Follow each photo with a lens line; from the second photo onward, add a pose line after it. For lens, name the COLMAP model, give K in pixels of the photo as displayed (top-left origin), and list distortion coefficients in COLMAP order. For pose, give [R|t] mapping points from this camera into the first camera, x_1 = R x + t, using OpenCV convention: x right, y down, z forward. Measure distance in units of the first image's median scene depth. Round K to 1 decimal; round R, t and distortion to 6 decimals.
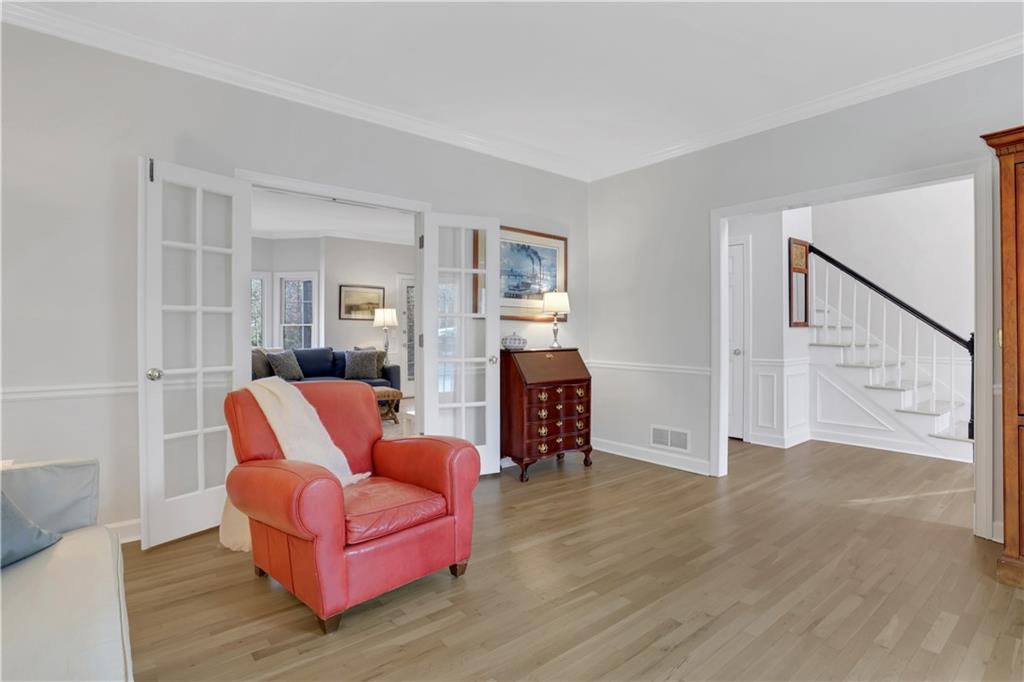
lens RADIAL K [[499.5, 0, 512.9], [0, 499.5, 331.5], [0, 0, 1]] dist [-0.001812, -0.000101]
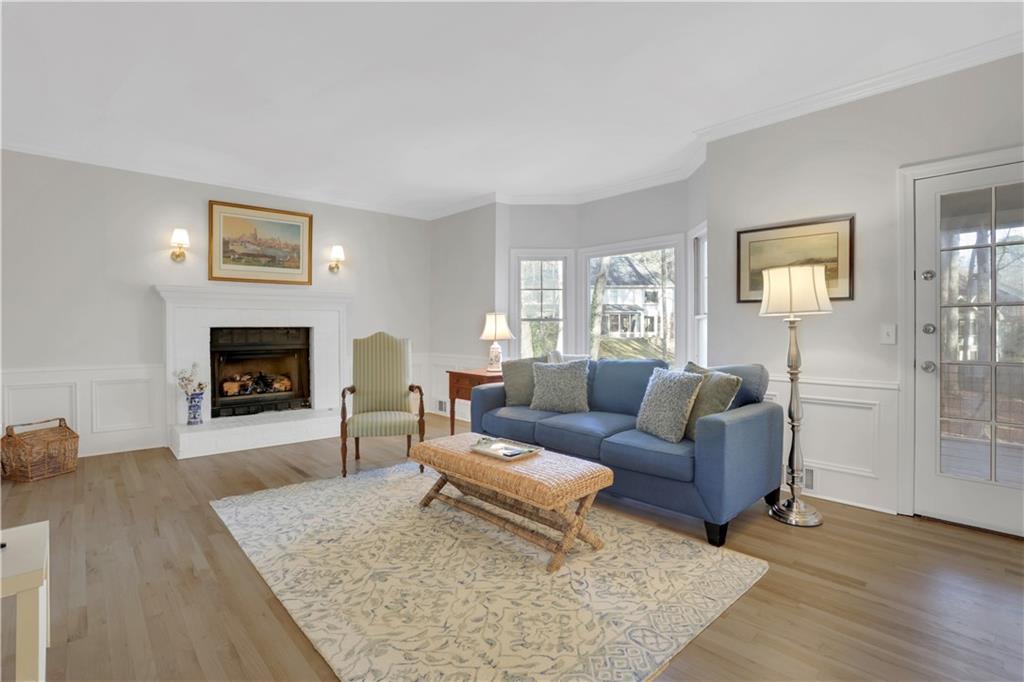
lens RADIAL K [[499.5, 0, 512.9], [0, 499.5, 331.5], [0, 0, 1]] dist [-0.001812, -0.000101]
pose [[0.059455, 0.004173, -0.998222, 0.120191], [-0.002105, 0.999990, 0.004055, 0.001809], [0.998229, 0.001860, 0.059463, 0.754892]]
